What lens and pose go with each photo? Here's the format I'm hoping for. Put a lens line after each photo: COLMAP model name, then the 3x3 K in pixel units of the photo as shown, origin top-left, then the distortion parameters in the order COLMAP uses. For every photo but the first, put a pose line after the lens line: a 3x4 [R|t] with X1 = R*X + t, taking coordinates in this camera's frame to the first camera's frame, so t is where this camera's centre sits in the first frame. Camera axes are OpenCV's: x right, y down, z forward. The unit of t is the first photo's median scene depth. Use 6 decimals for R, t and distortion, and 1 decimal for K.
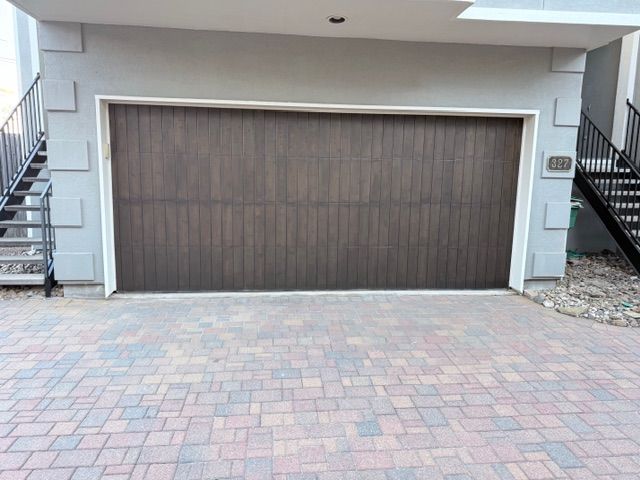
lens RADIAL K [[459.7, 0, 312.1], [0, 459.7, 241.2], [0, 0, 1]] dist [0.096609, -0.147738]
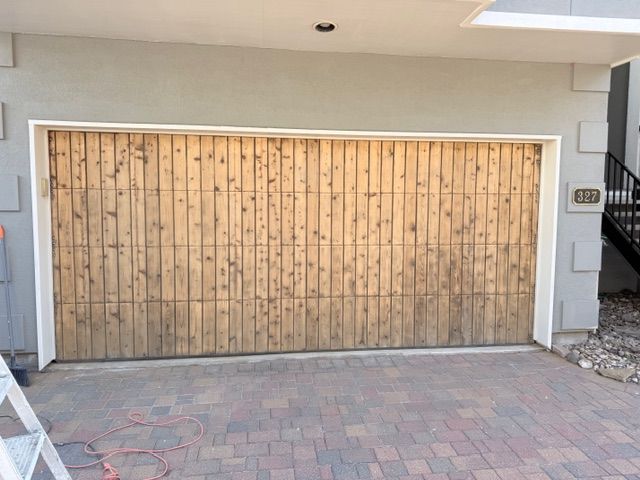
lens RADIAL K [[463.1, 0, 320.0], [0, 463.1, 240.0], [0, 0, 1]] dist [0.027546, -0.005228]
pose [[0.999211, -0.014431, 0.036995, 0.007153], [0.017082, 0.997230, -0.072386, -0.033316], [-0.035848, 0.072960, 0.996690, 0.171256]]
